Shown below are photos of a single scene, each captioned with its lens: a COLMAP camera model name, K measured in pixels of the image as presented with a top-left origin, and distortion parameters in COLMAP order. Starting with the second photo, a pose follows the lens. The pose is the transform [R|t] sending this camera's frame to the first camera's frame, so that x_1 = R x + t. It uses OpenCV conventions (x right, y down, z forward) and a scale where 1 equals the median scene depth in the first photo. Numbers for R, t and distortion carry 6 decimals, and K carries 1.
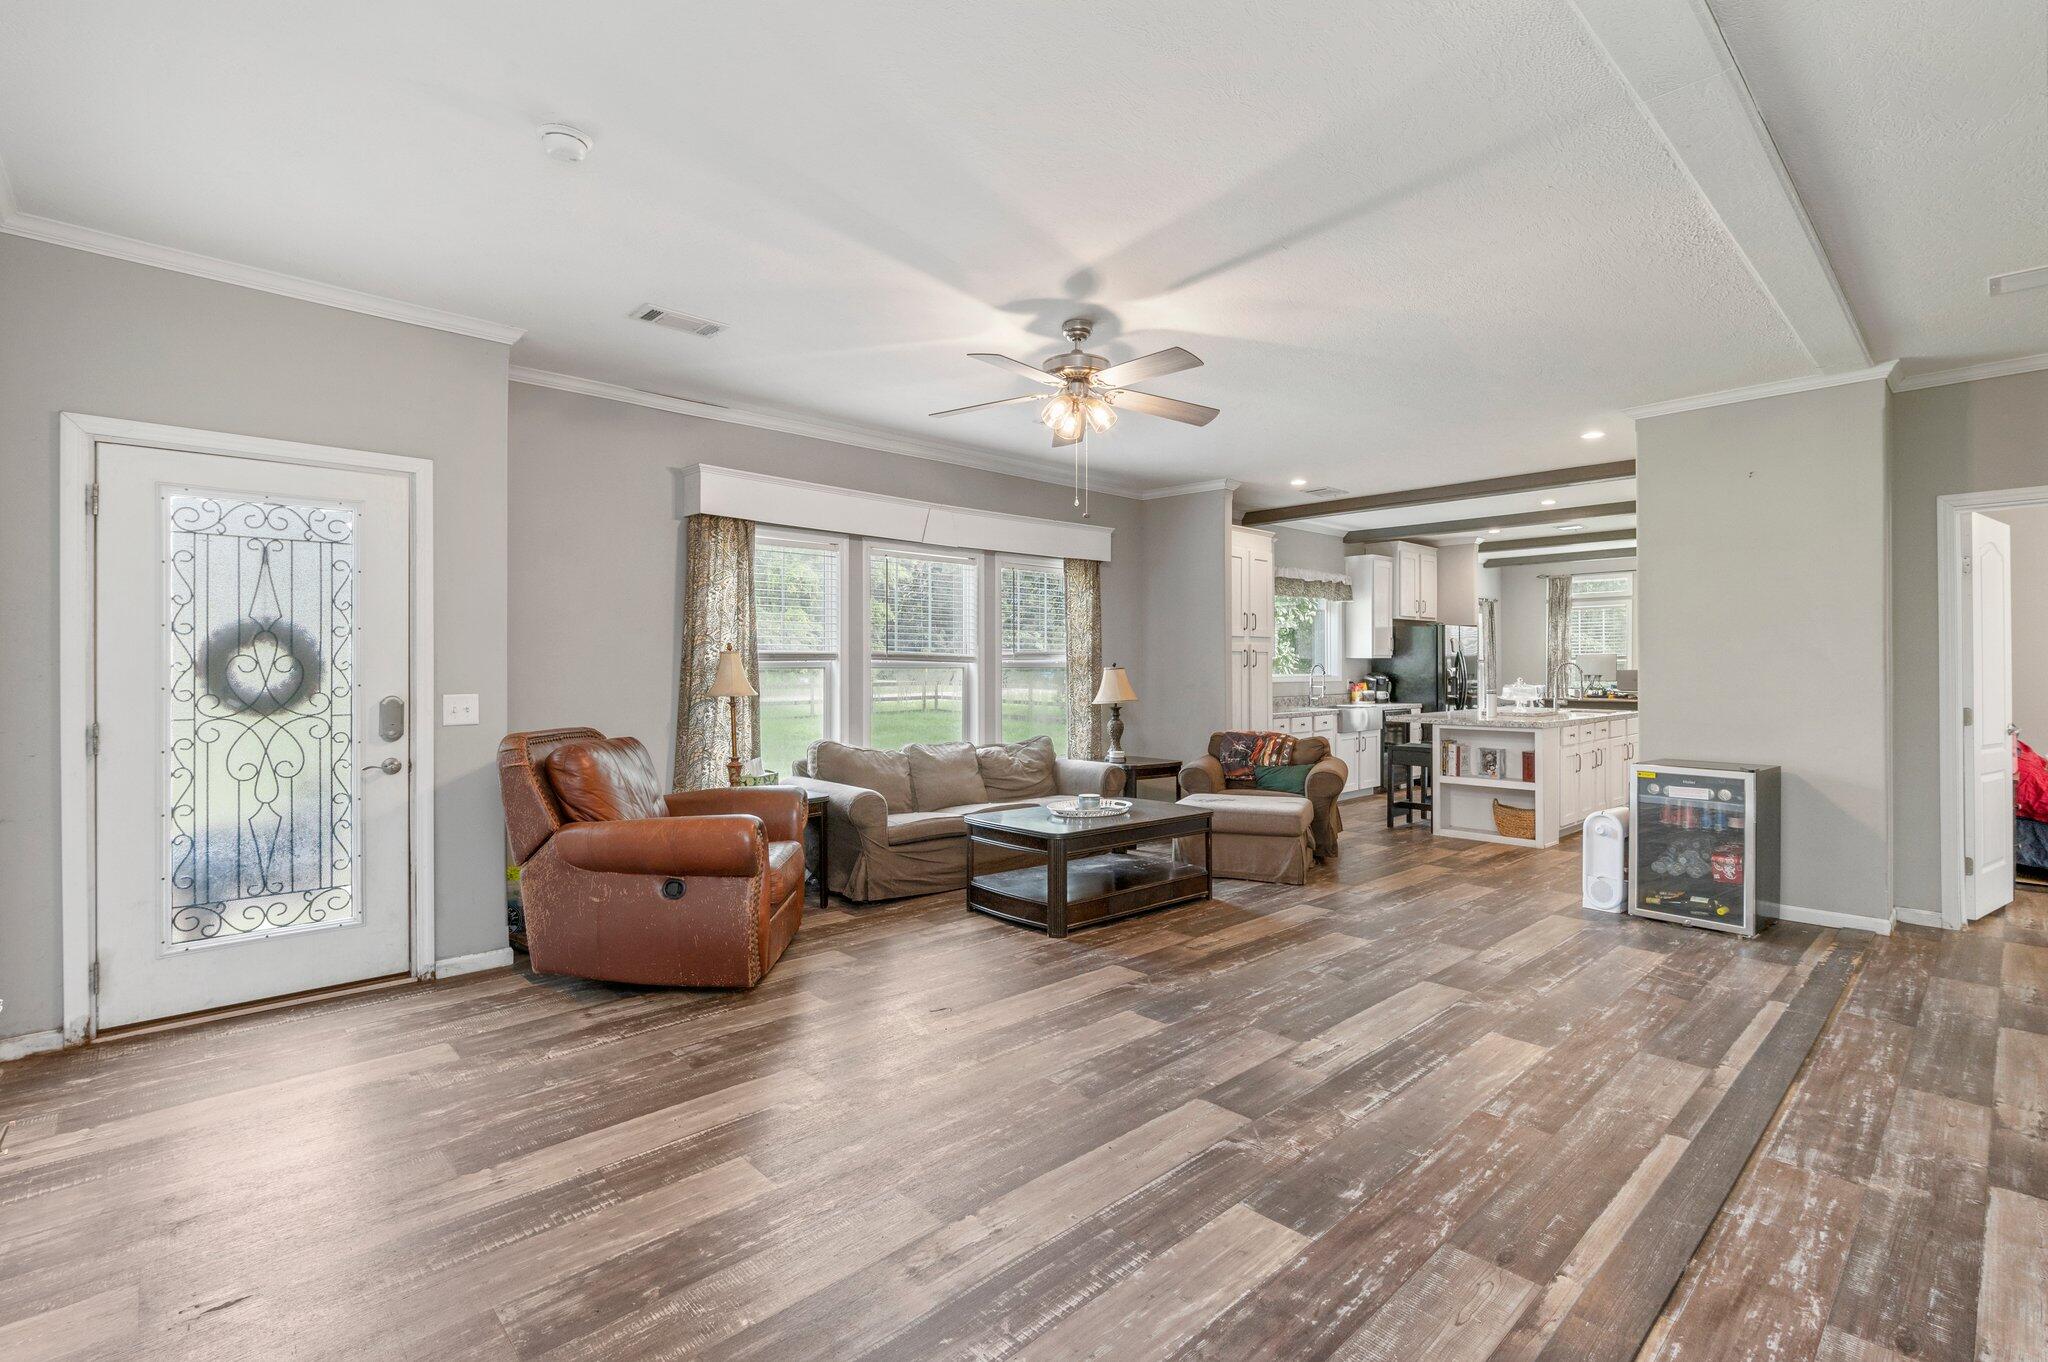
lens RADIAL K [[963.1, 0, 987.4], [0, 963.1, 676.4], [0, 0, 1]] dist [-0.002030, -0.000078]
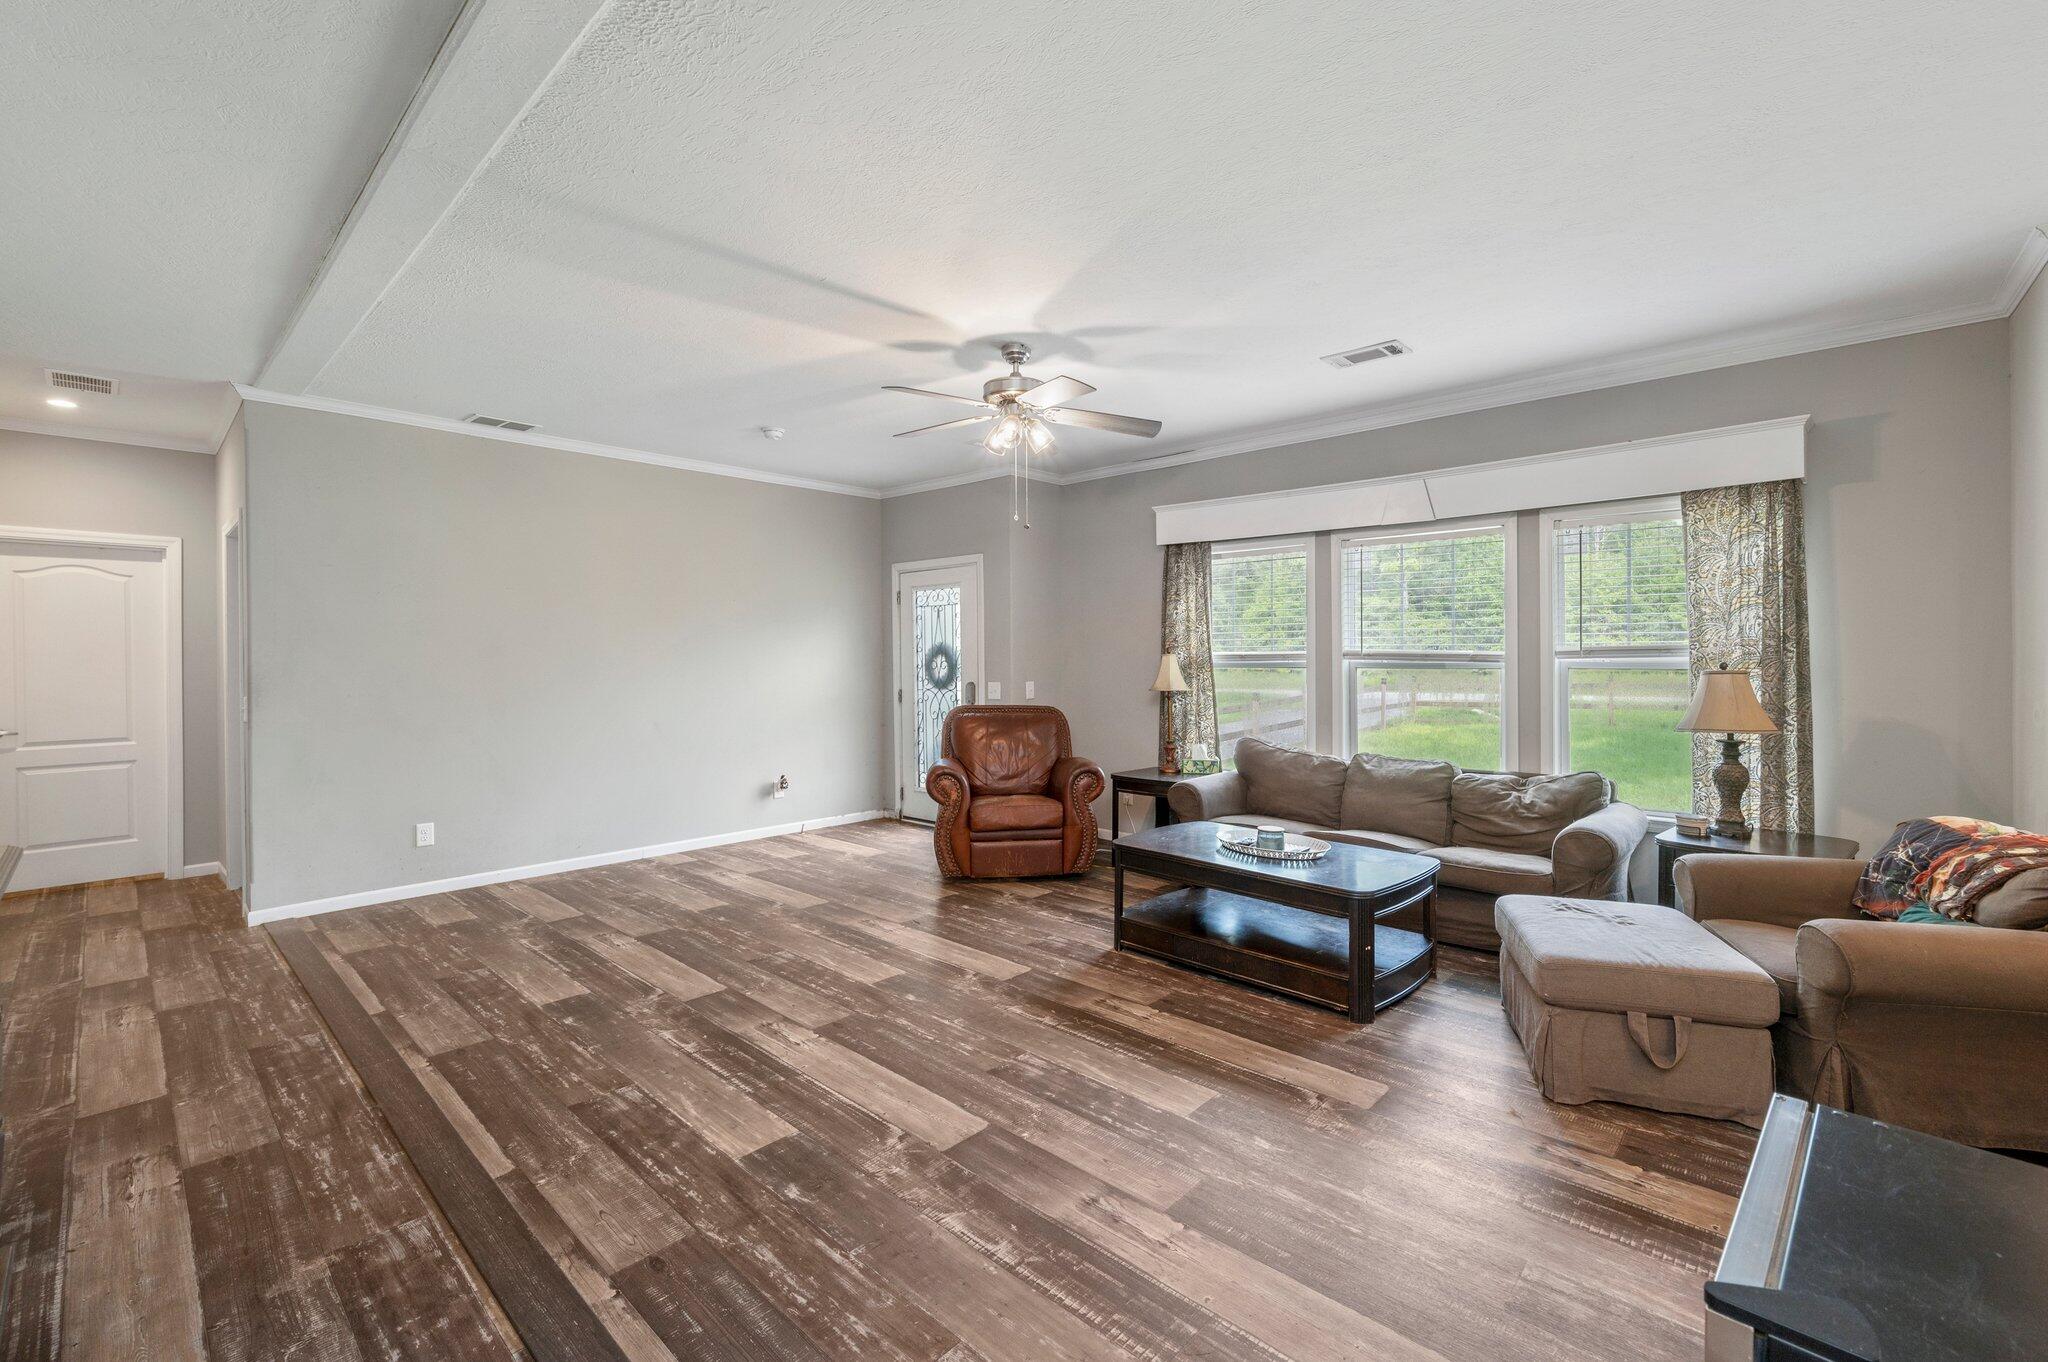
lens RADIAL K [[857.4, 0, 1022.6], [0, 857.4, 662.4], [0, 0, 1]] dist [-0.010725, 0.000063]
pose [[0.076967, 0.003027, -0.997029, 1.273758], [-0.006039, 0.999978, 0.002570, -0.027062], [0.997015, 0.005824, 0.076984, 1.150390]]
